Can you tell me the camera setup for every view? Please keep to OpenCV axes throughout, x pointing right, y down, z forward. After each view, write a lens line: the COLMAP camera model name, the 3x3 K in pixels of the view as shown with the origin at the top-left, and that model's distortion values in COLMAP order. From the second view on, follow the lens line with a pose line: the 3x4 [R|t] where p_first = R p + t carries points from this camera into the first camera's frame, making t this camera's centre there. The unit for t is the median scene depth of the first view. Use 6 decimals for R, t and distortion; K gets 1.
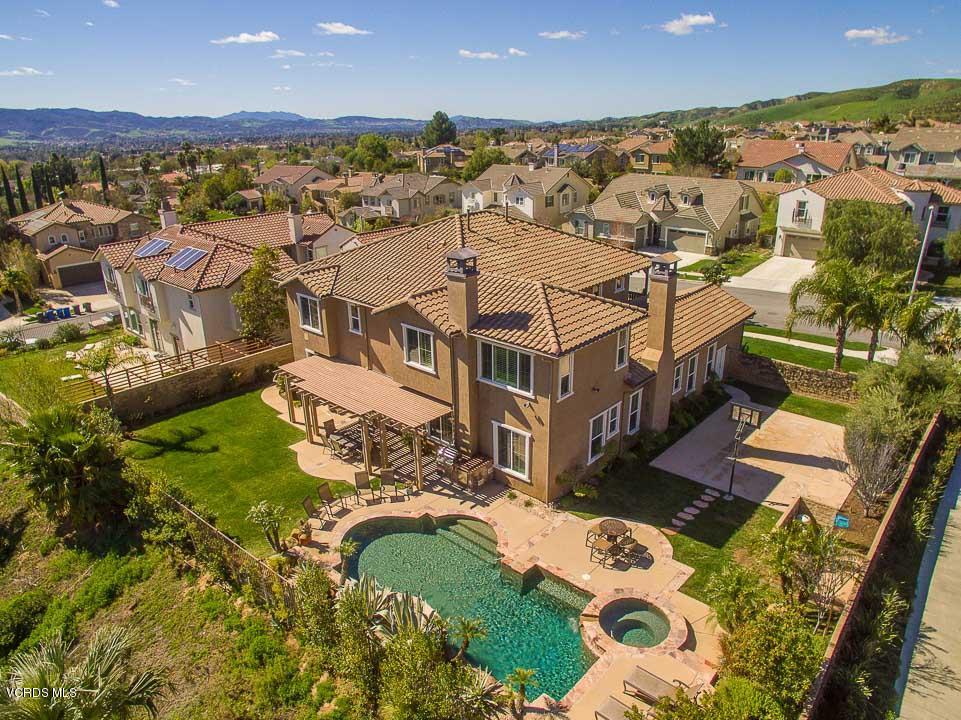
lens RADIAL K [[656.8, 0, 480.5], [0, 656.8, 360.0], [0, 0, 1]] dist [-0.135919, 0.117417]
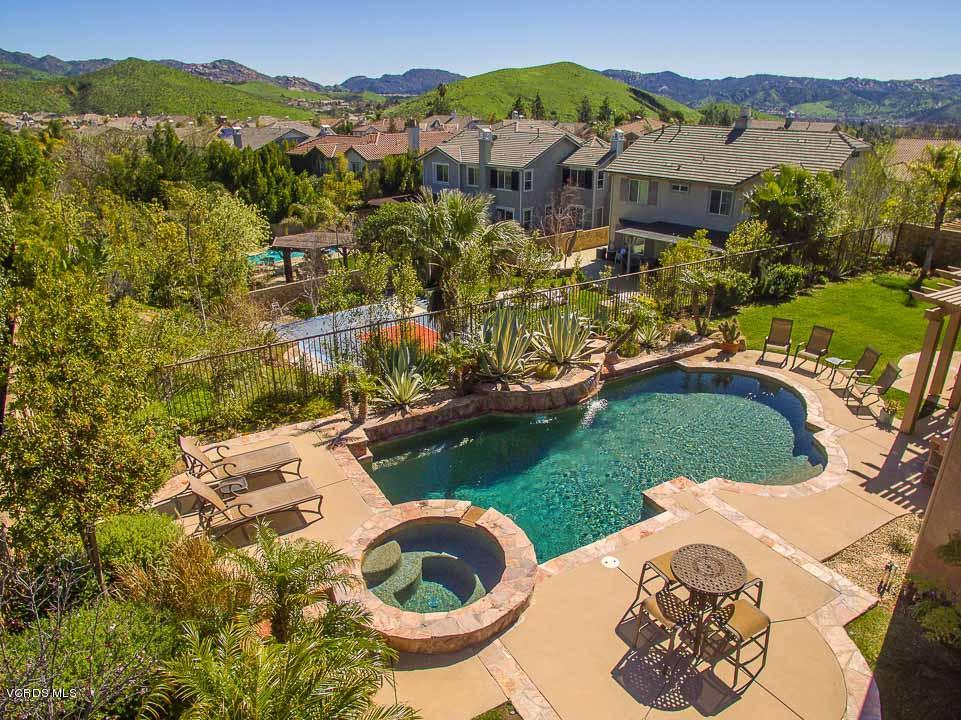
lens RADIAL K [[656.8, 0, 480.5], [0, 656.8, 360.0], [0, 0, 1]] dist [-0.135919, 0.117417]
pose [[-0.299168, 0.380482, -0.875061, 0.459239], [-0.338685, 0.815010, 0.470161, 0.028713], [0.892071, 0.437027, -0.114961, 0.772531]]
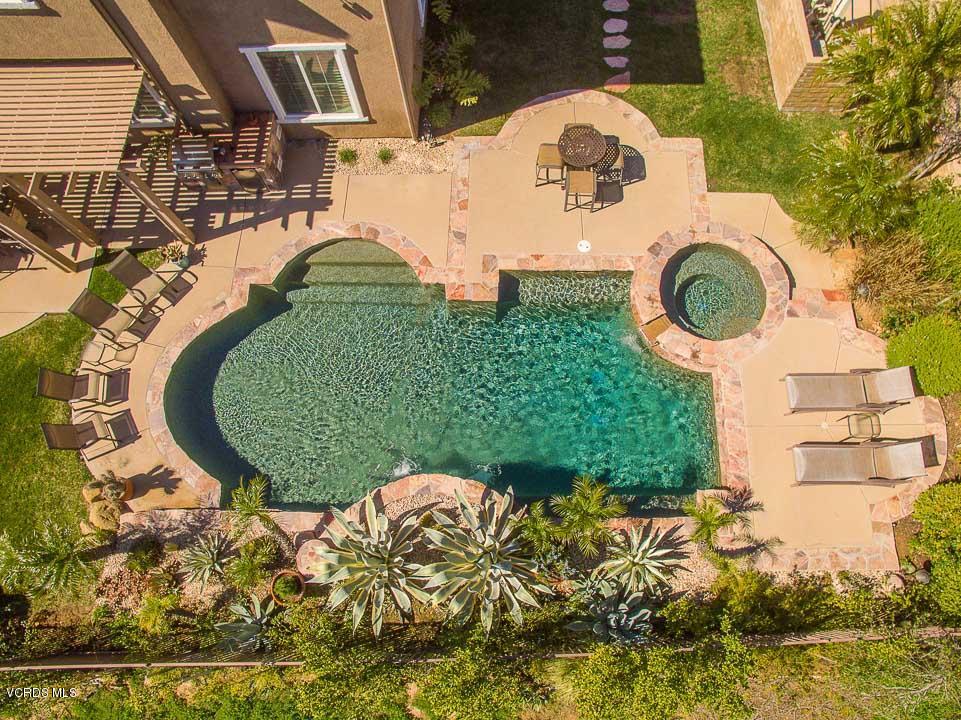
lens RADIAL K [[656.8, 0, 480.5], [0, 656.8, 360.0], [0, 0, 1]] dist [-0.135919, 0.117417]
pose [[0.751987, -0.630110, 0.193590, -0.081825], [0.252268, 0.546422, 0.798614, -0.103097], [-0.608997, -0.551710, 0.569859, 0.553075]]
